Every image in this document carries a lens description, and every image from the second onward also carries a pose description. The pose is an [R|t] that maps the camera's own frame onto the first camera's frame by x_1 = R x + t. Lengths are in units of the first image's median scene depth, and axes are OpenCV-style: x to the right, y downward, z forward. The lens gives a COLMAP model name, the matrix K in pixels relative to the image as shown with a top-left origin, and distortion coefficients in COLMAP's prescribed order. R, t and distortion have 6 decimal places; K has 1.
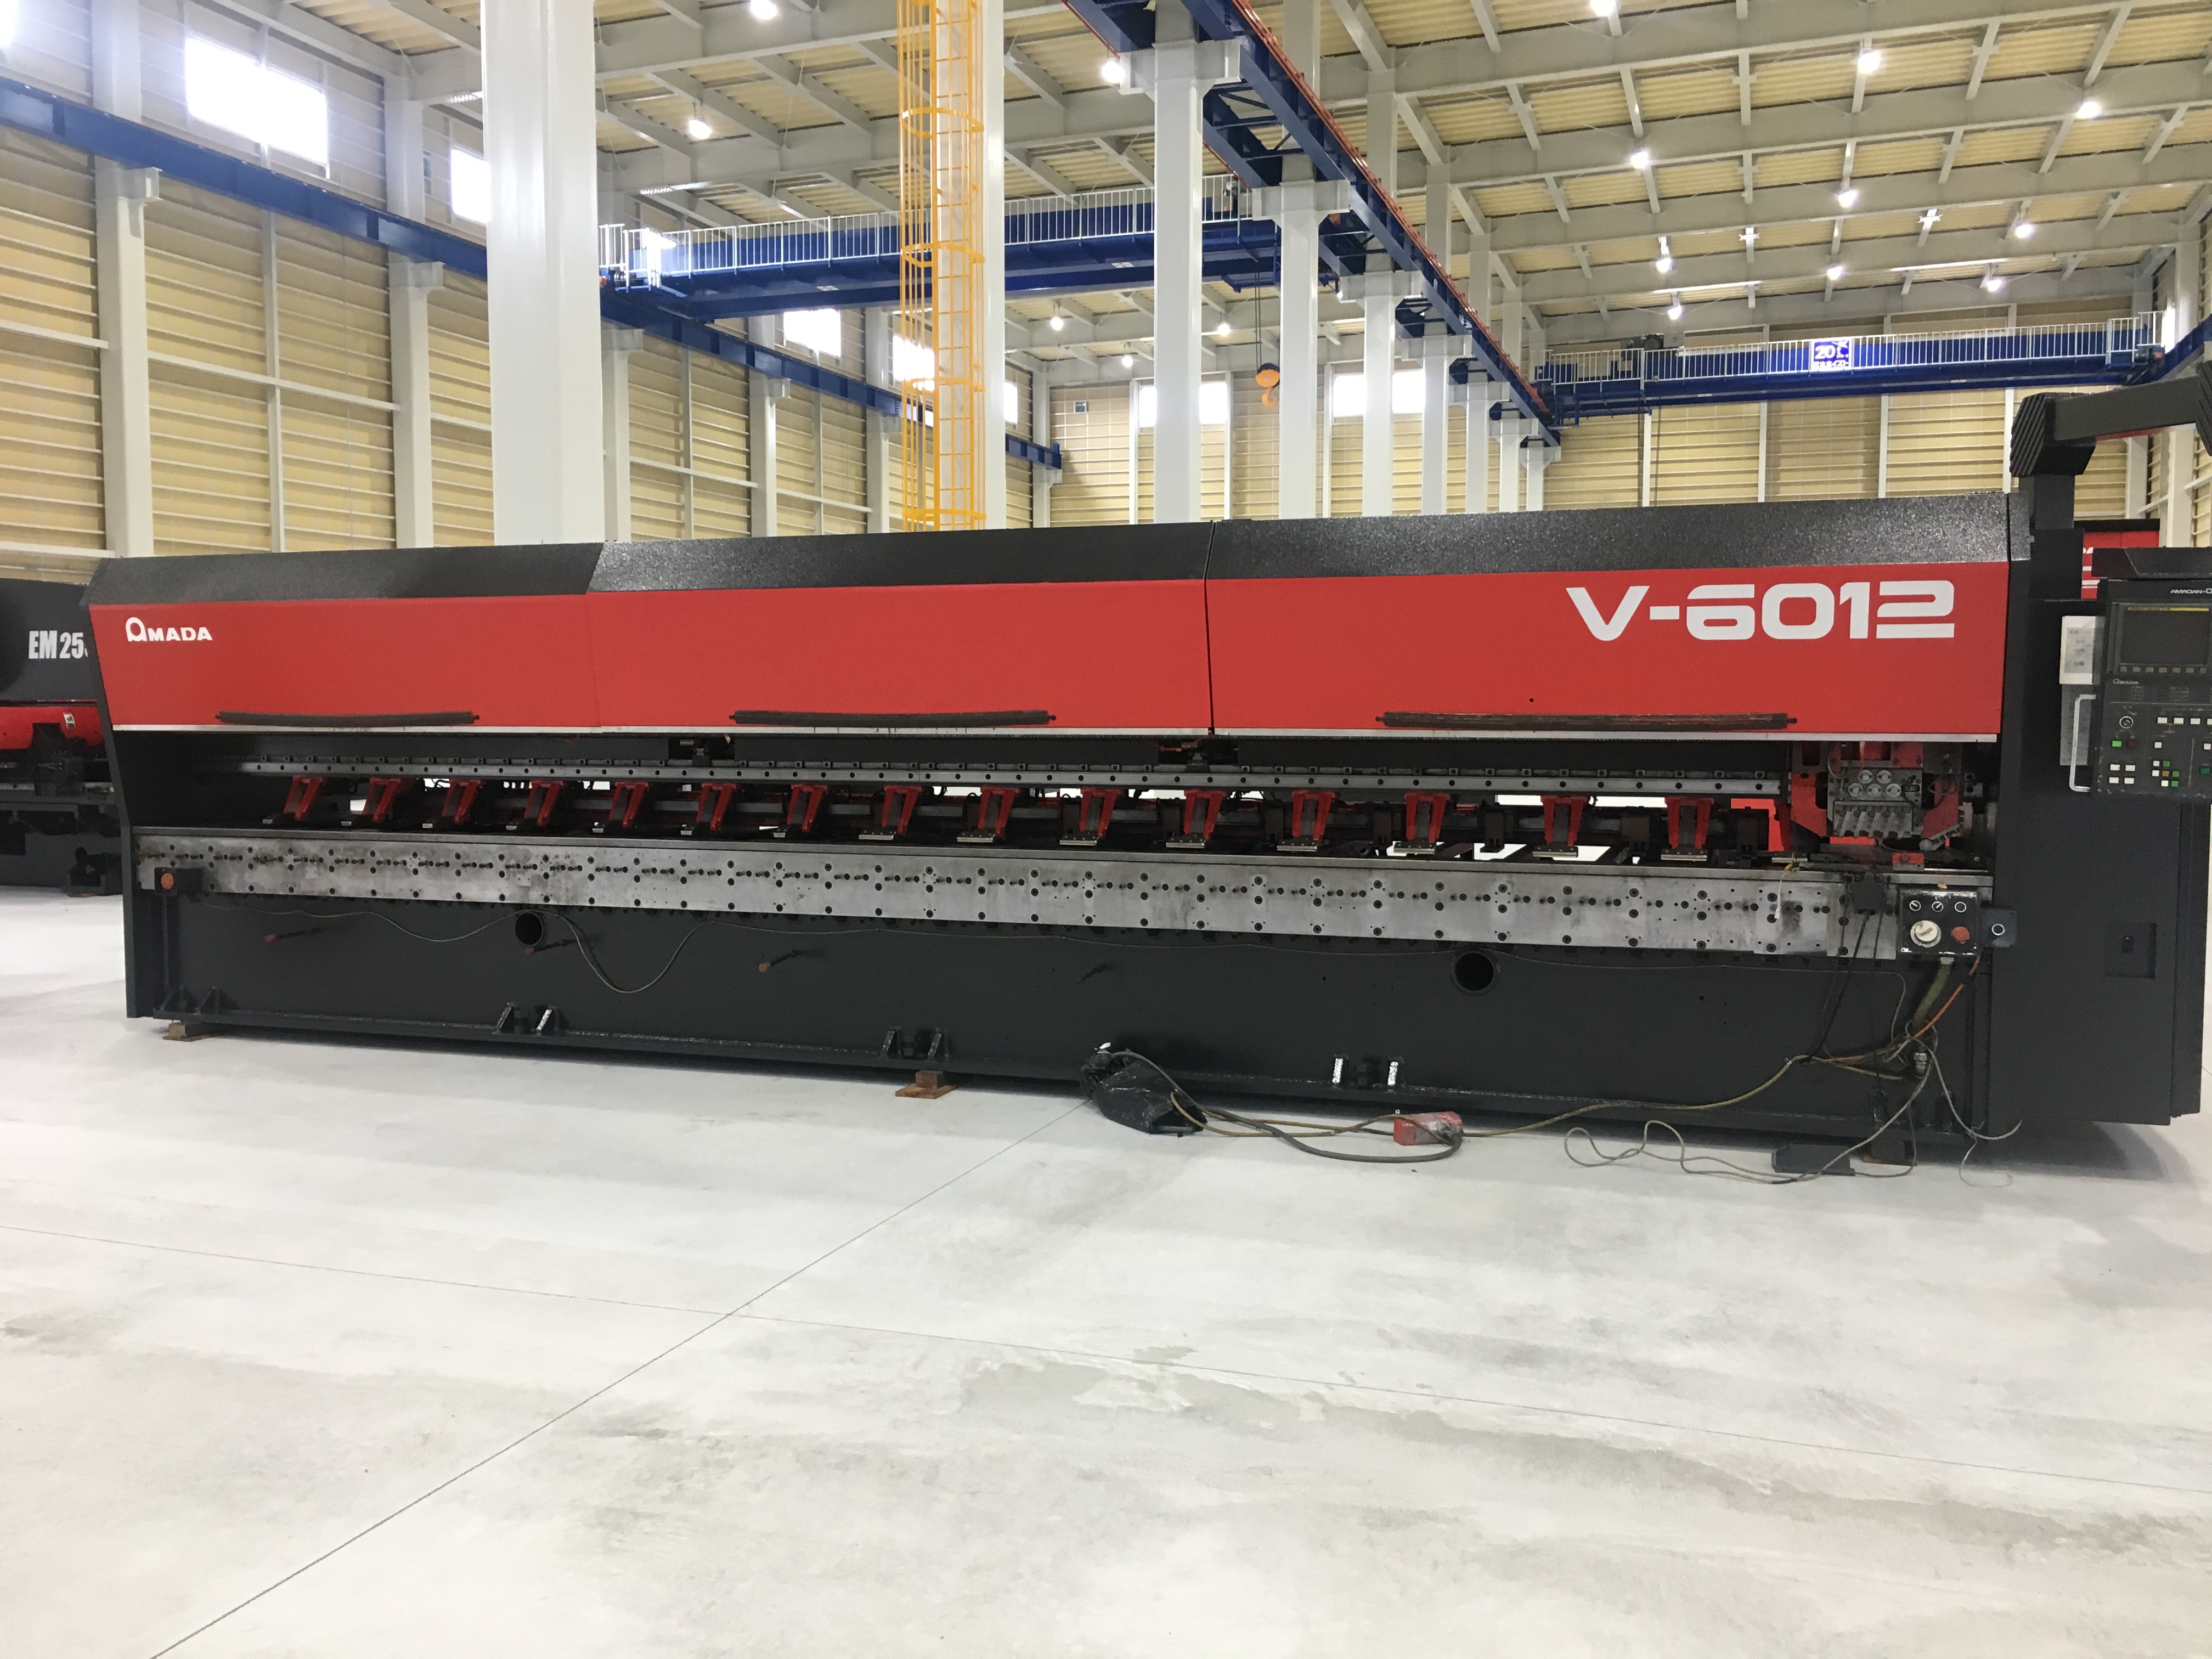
lens RADIAL K [[1914.8, 0, 1098.4], [0, 1914.8, 818.8], [0, 0, 1]] dist [0.076735, -0.134240]
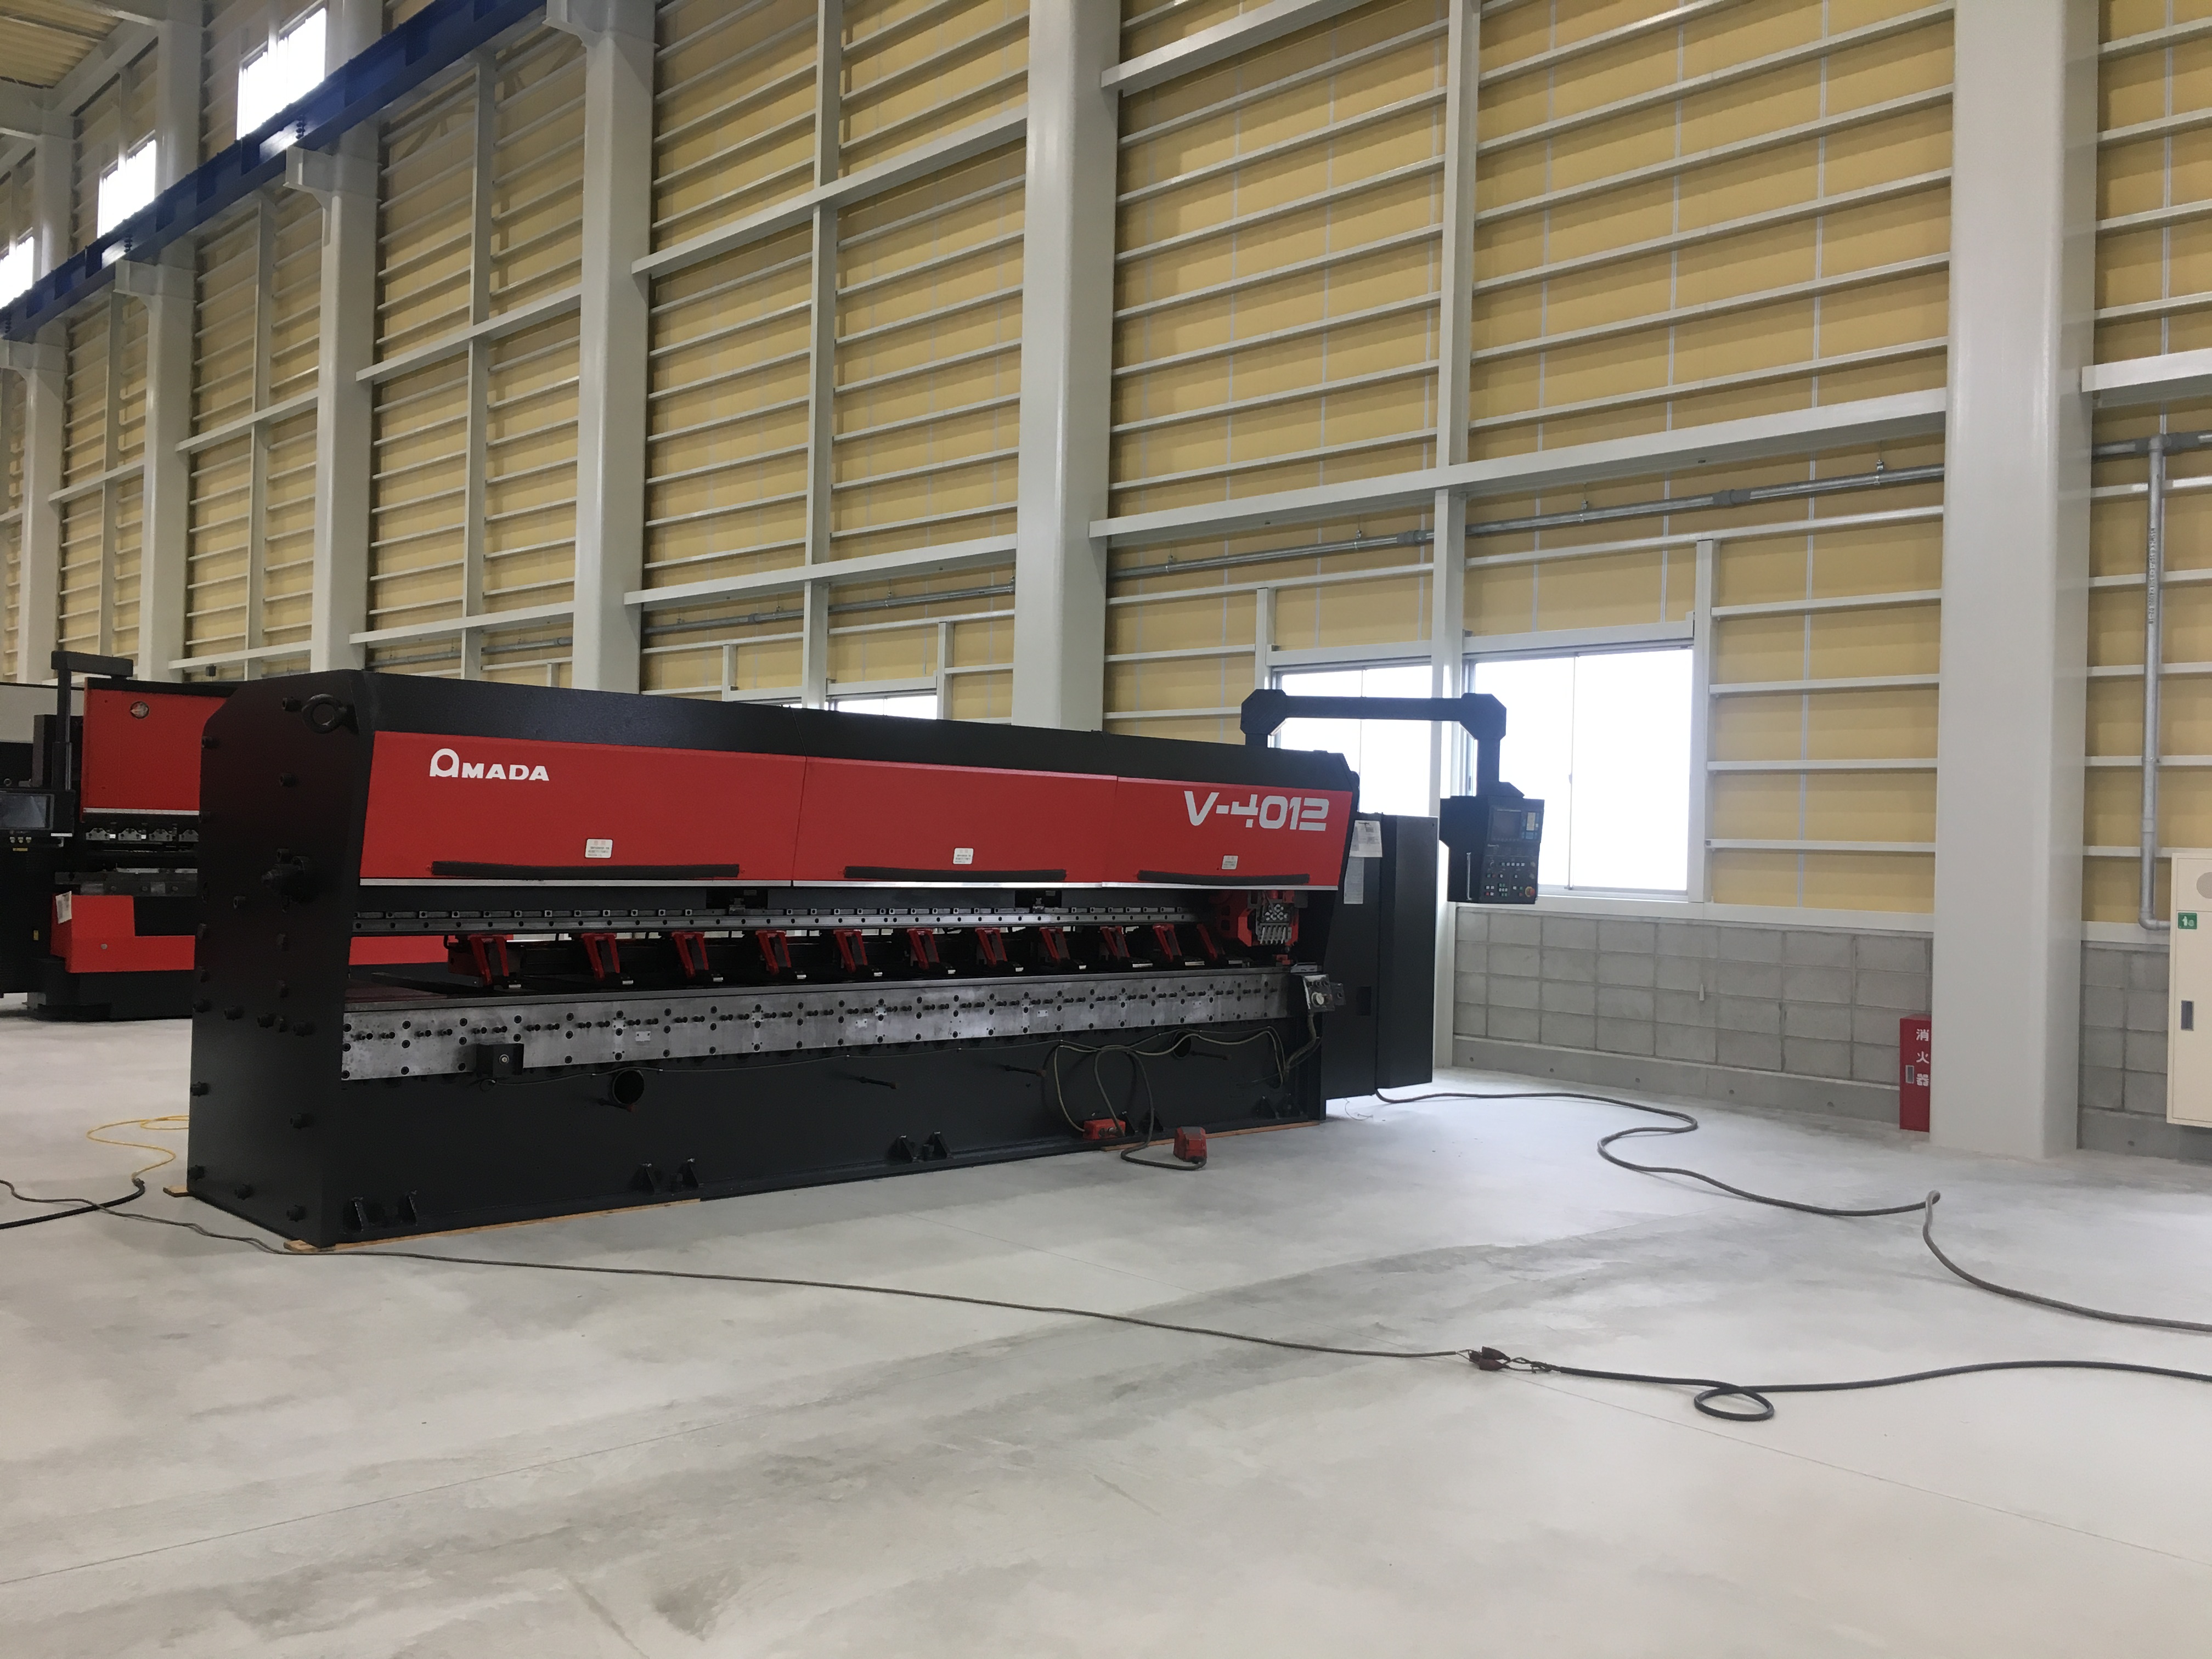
lens RADIAL K [[1914.8, 0, 1073.3], [0, 1914.8, 792.2], [0, 0, 1]] dist [0.076735, -0.134240]
pose [[0.442328, 0.042077, 0.895866, -5.694146], [0.032949, 0.997462, -0.063117, -0.118203], [-0.896248, 0.057436, 0.439819, 1.971077]]
